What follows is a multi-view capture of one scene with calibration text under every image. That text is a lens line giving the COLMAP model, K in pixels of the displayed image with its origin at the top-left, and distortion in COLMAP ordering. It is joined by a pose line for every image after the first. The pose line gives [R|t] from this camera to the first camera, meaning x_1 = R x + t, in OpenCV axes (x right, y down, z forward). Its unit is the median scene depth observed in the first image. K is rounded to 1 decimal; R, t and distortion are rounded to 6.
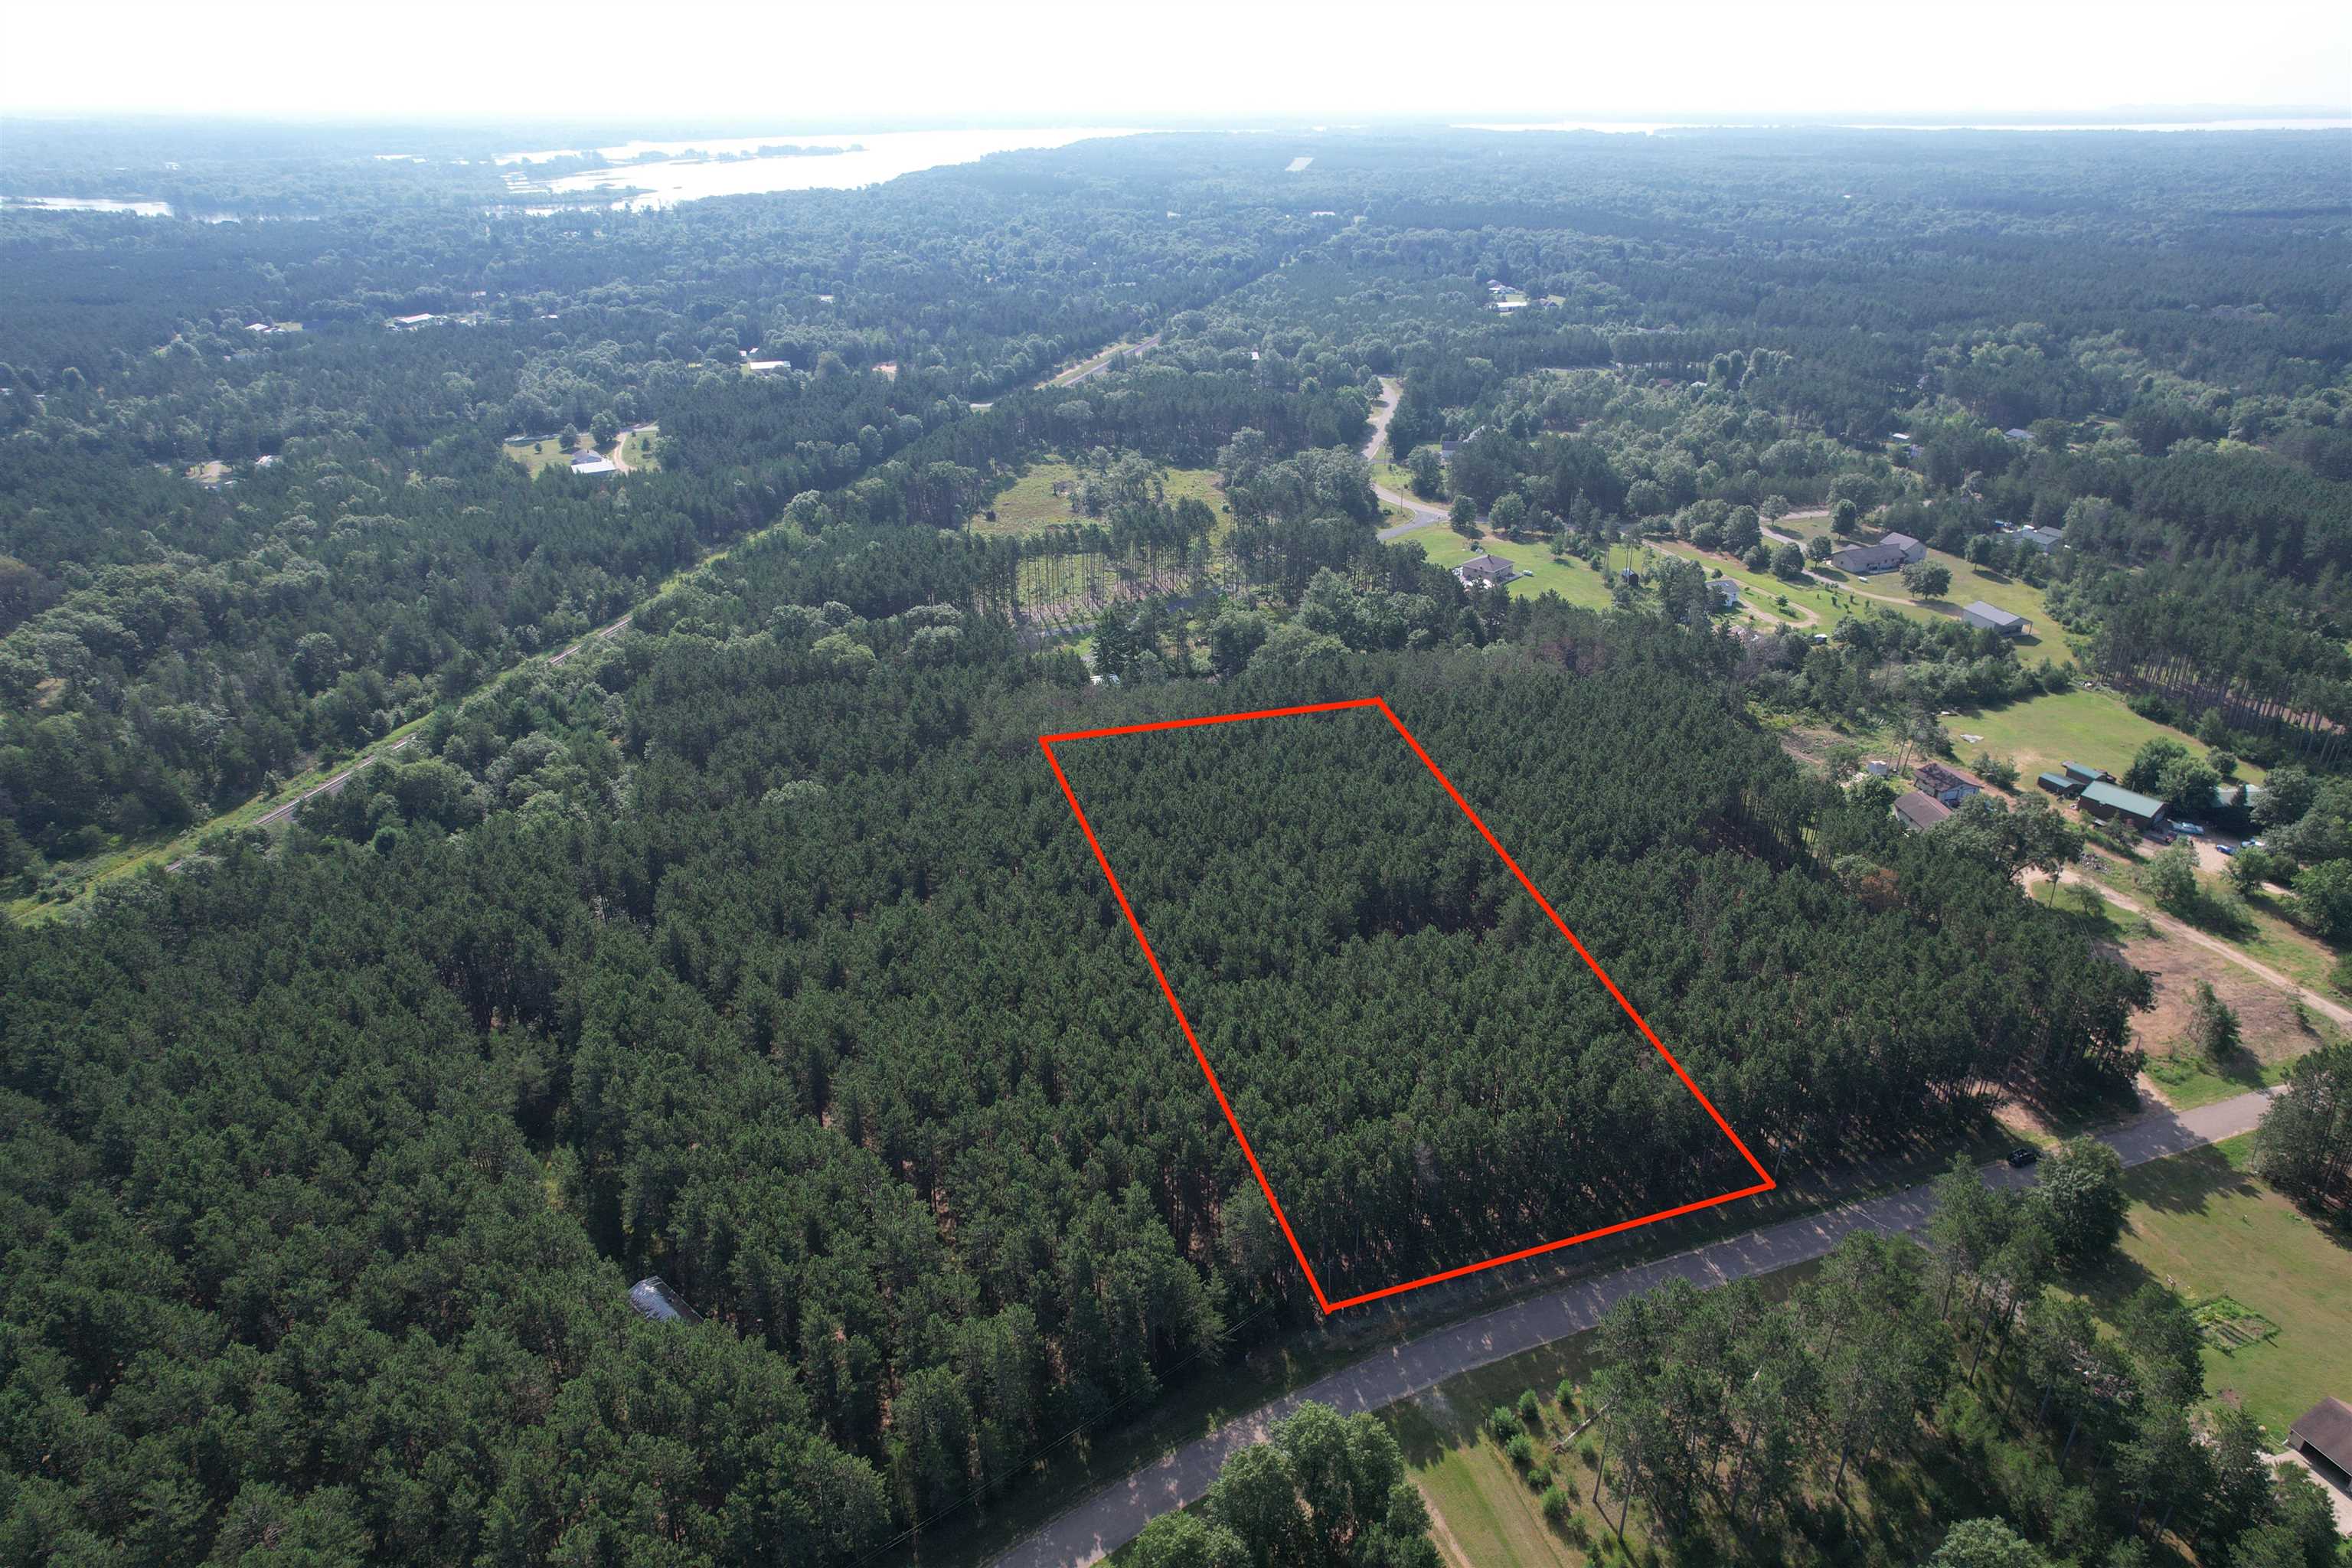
lens RADIAL K [[1499.2, 0, 1188.5], [0, 1499.2, 795.6], [0, 0, 1]] dist [-0.073656, 0.066228]
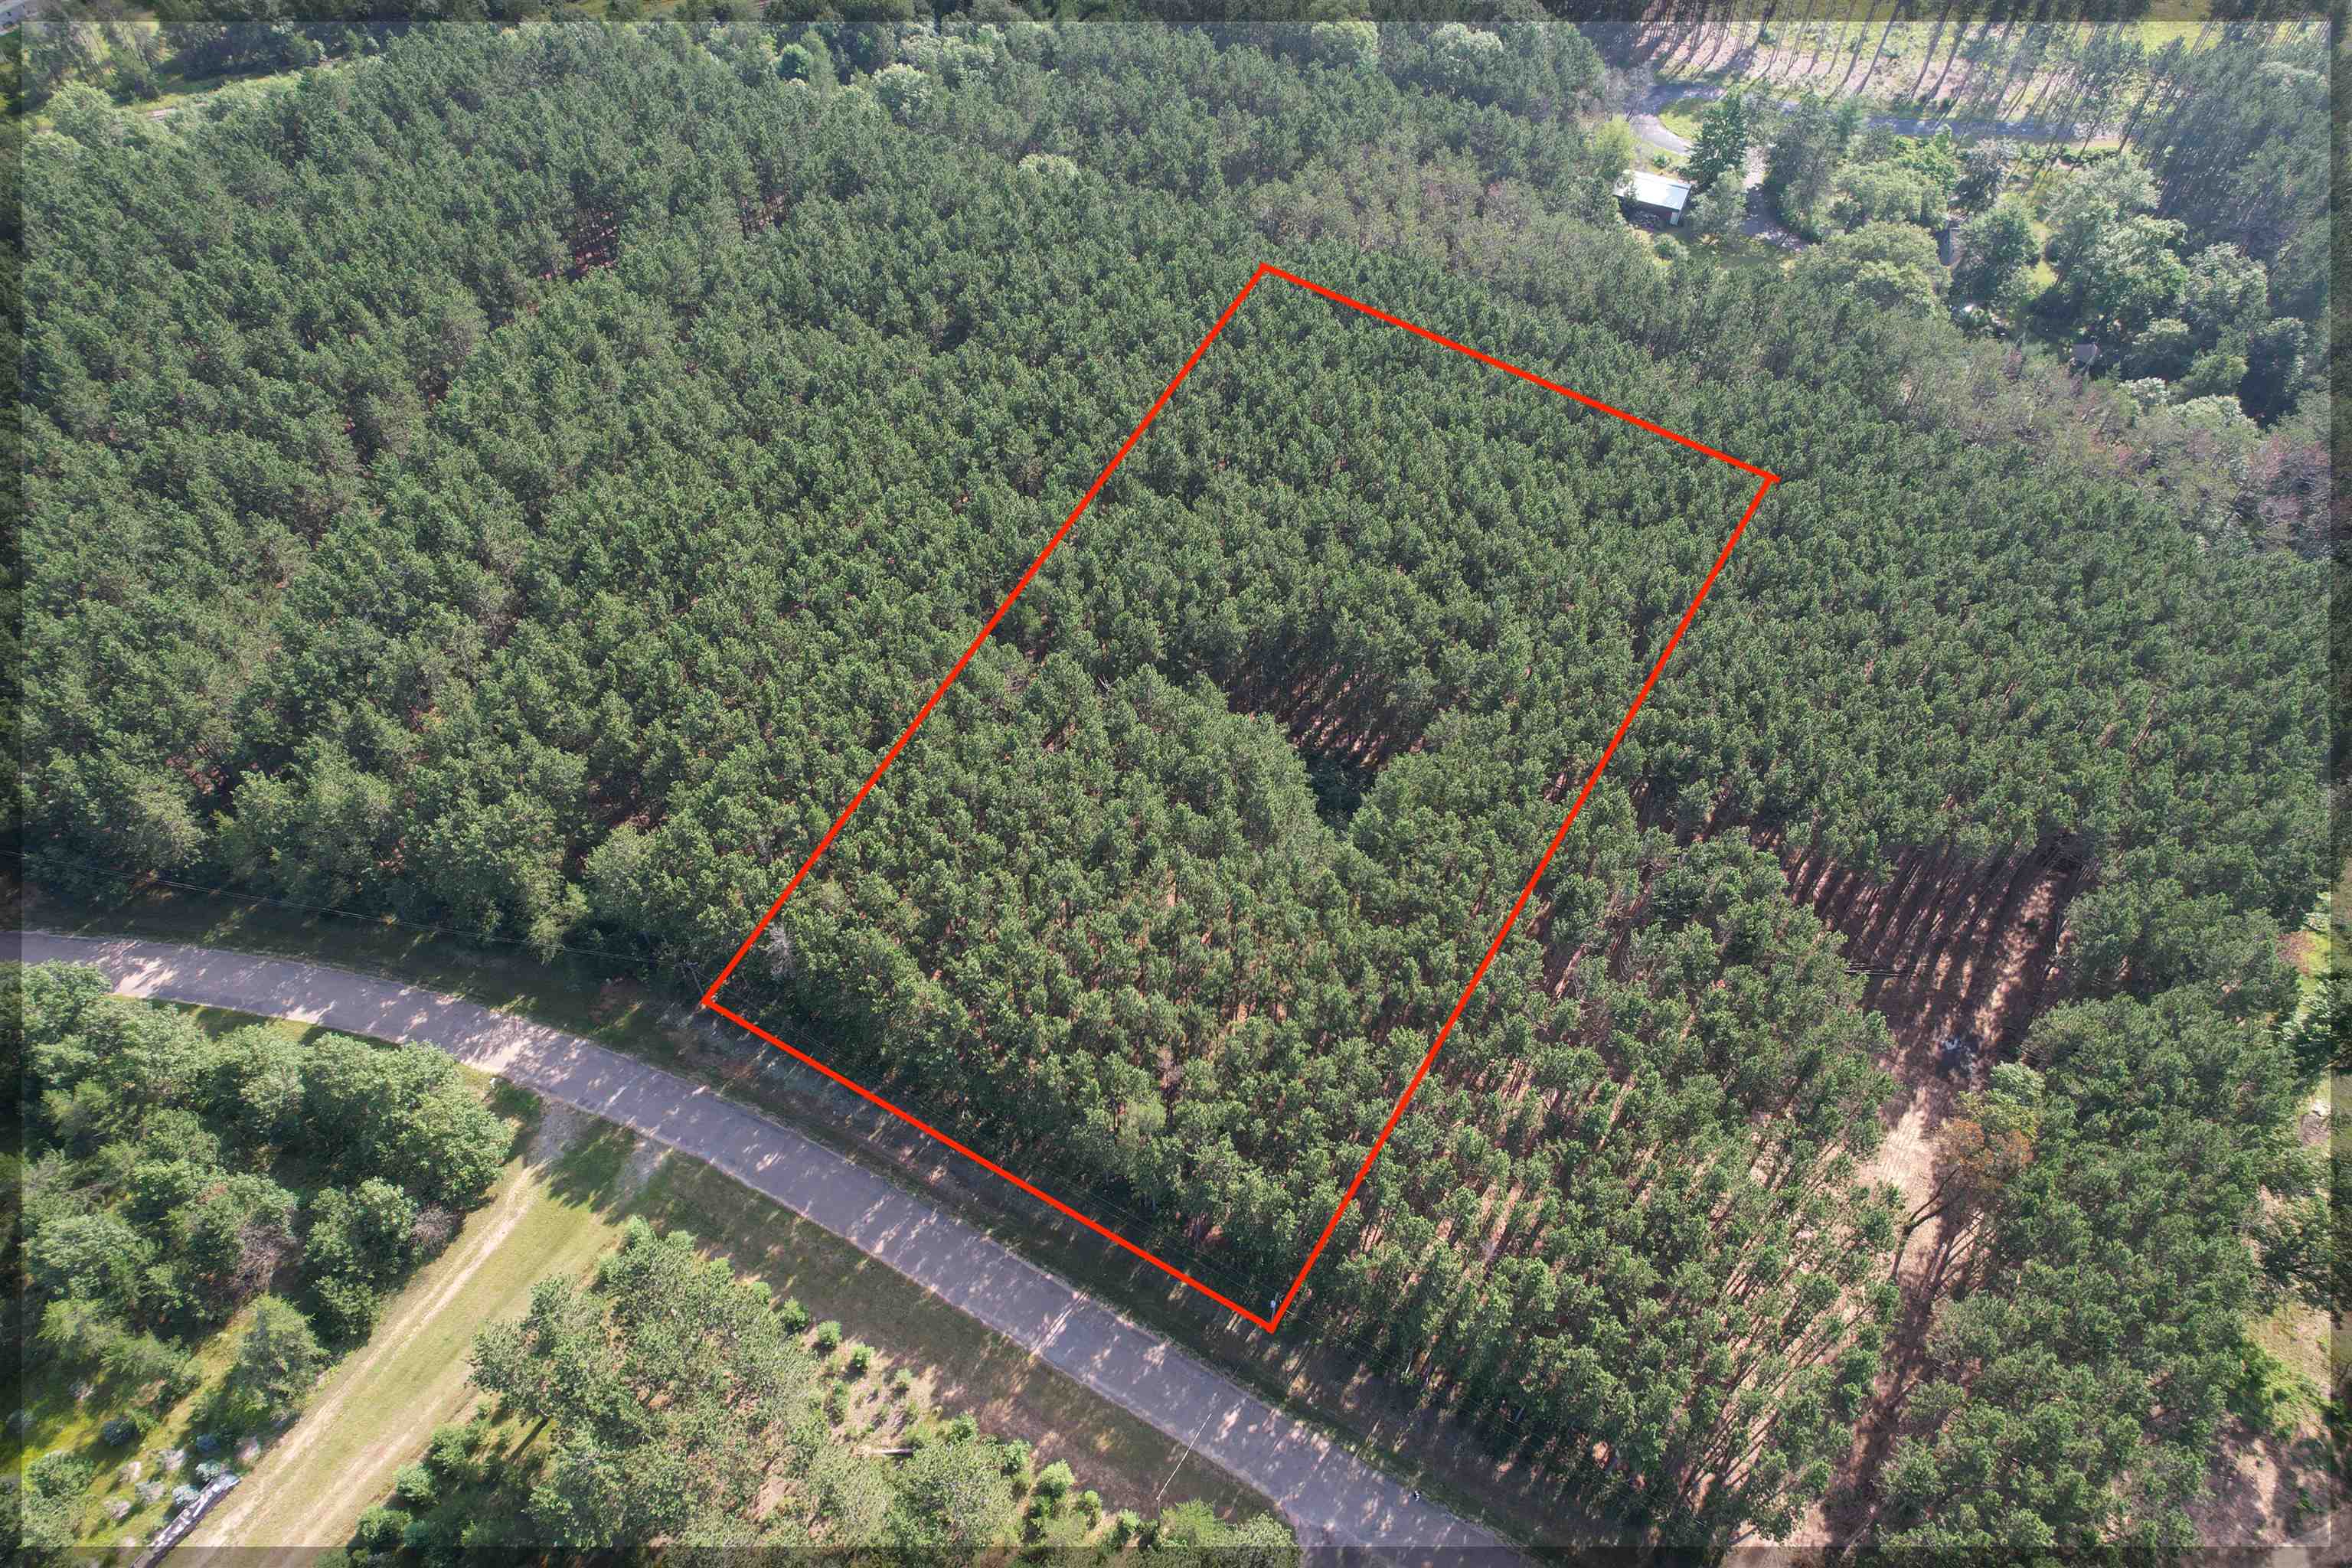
lens RADIAL K [[1497.5, 0, 1183.6], [0, 1497.5, 790.8], [0, 0, 1]] dist [-0.085074, 0.087303]
pose [[0.644909, 0.593324, -0.481725, 0.386422], [-0.331964, 0.785221, 0.522712, -0.182910], [0.688398, -0.177186, 0.703358, 0.386060]]
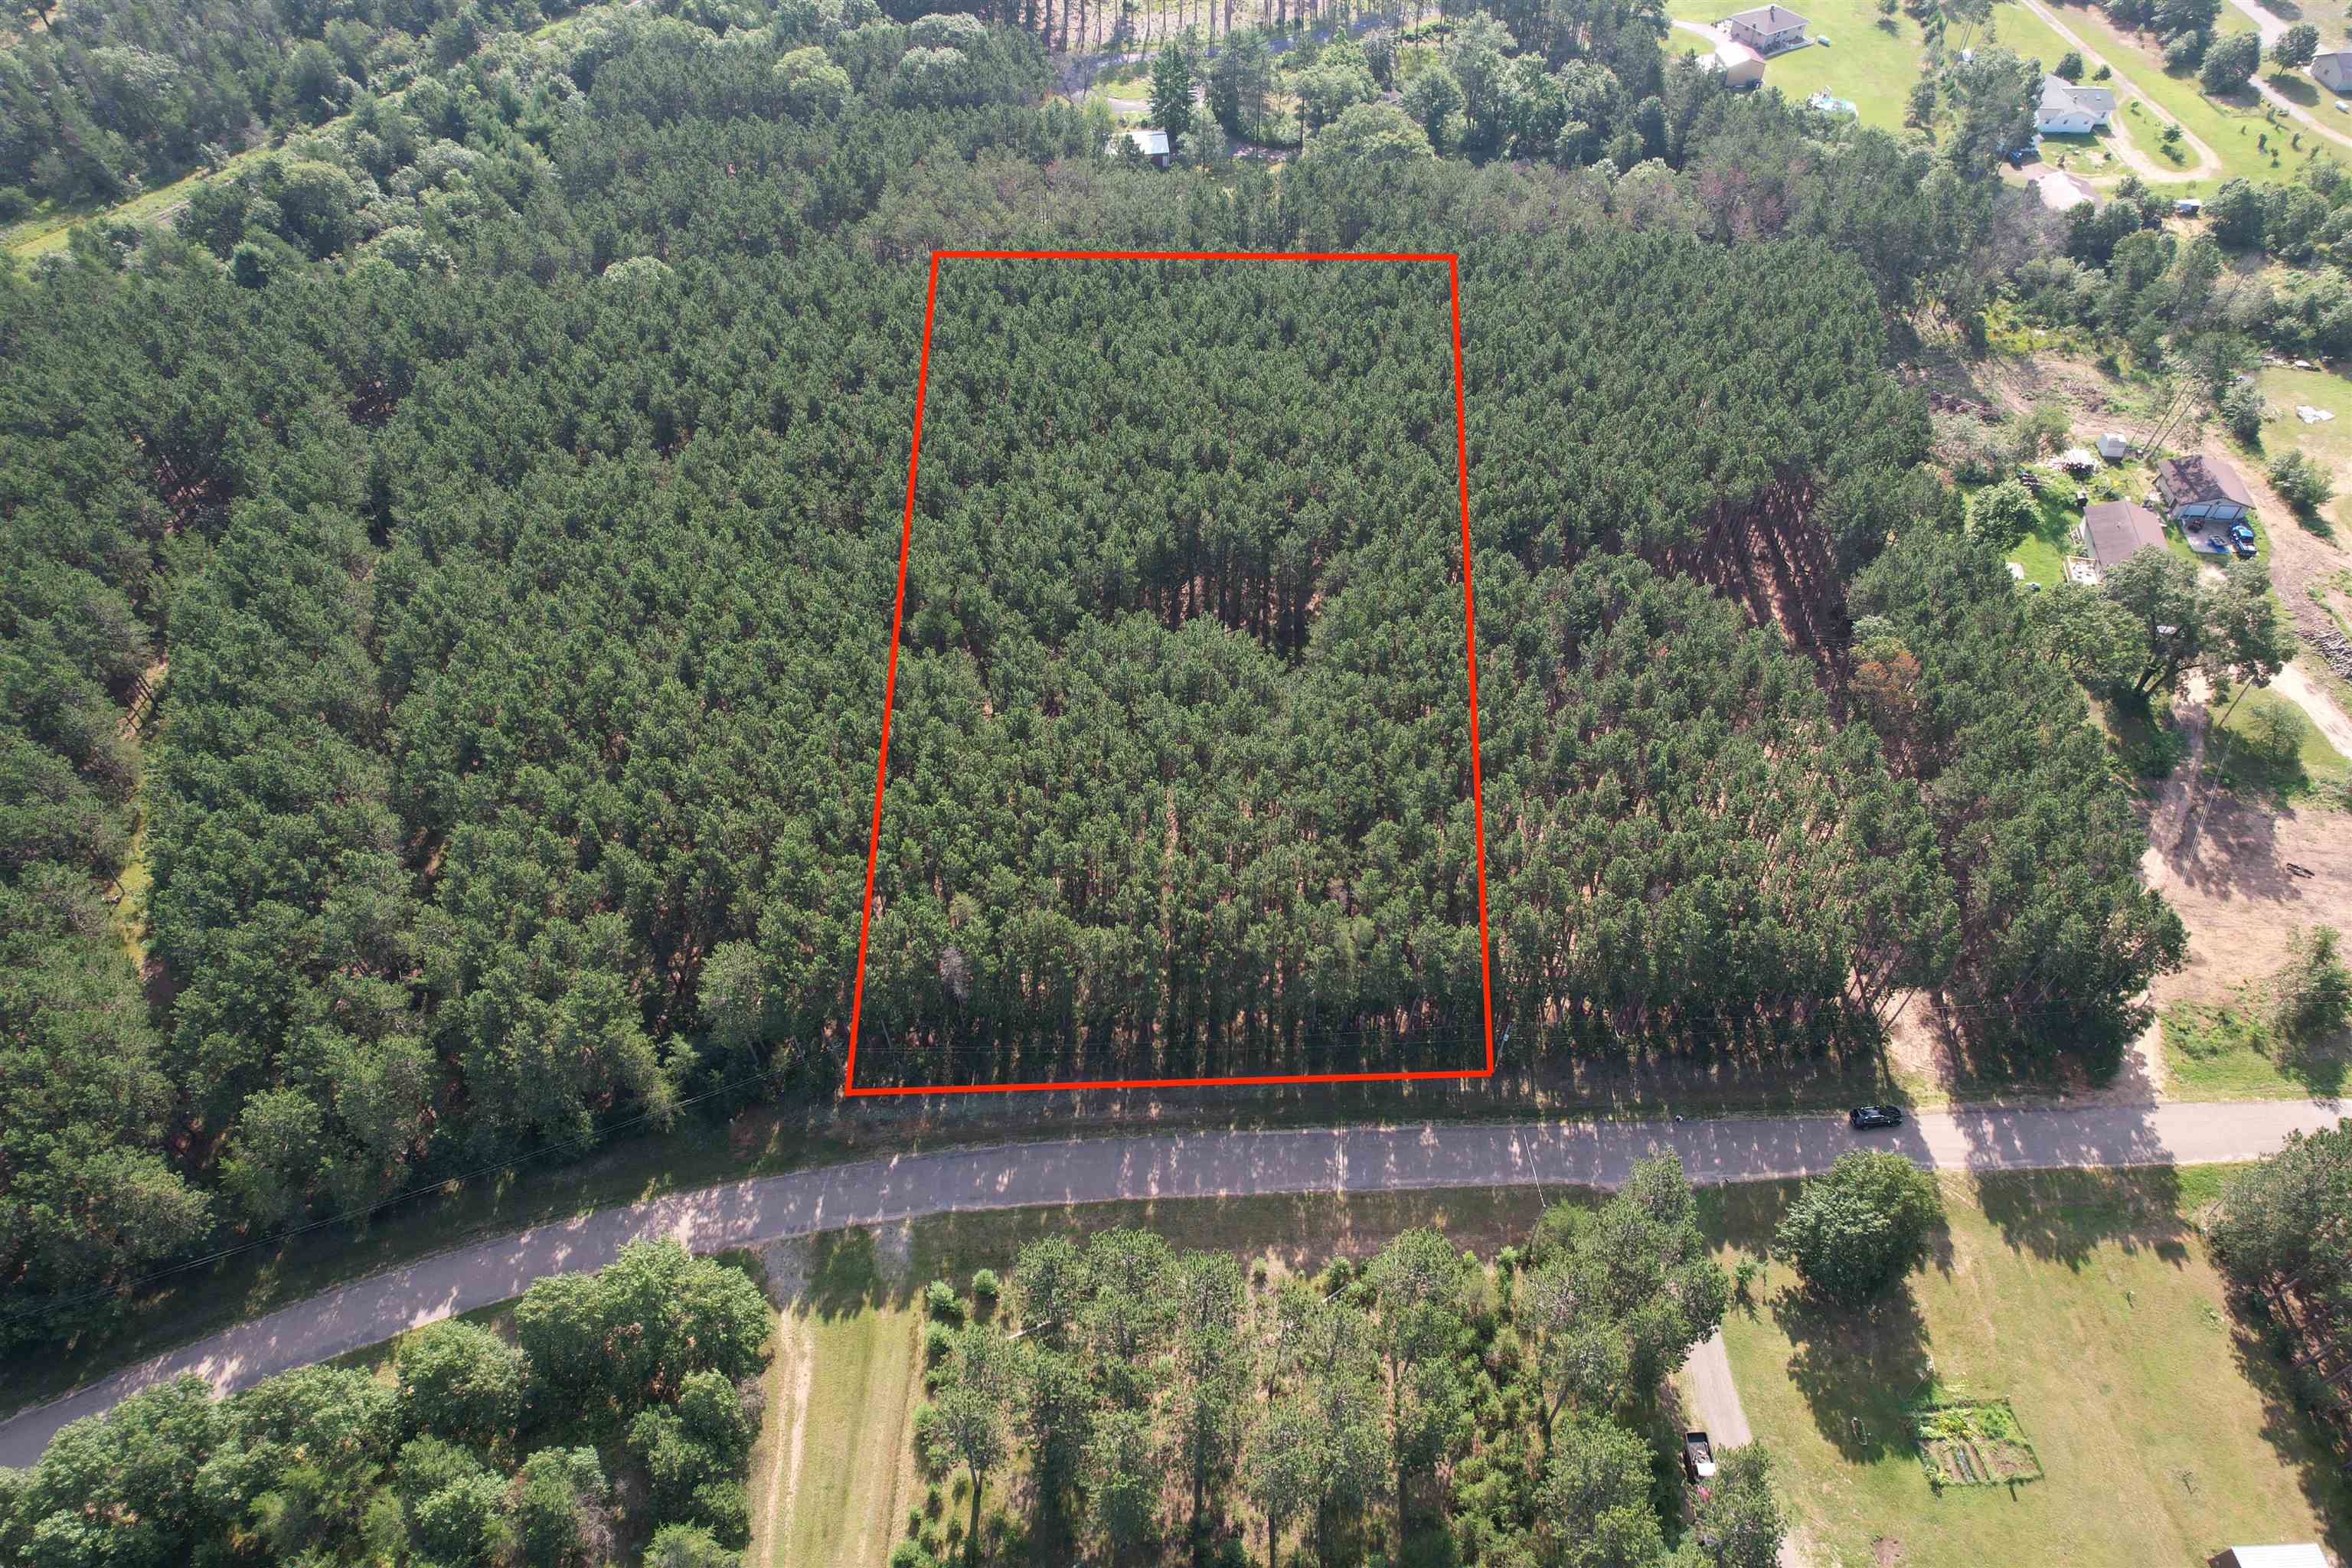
lens RADIAL K [[1499.2, 0, 1188.5], [0, 1499.2, 795.6], [0, 0, 1]] dist [-0.073656, 0.066228]
pose [[0.952138, 0.225494, -0.206363, 0.262248], [-0.126317, 0.905042, 0.406132, -0.107951], [0.278347, -0.360626, 0.890209, 0.230107]]
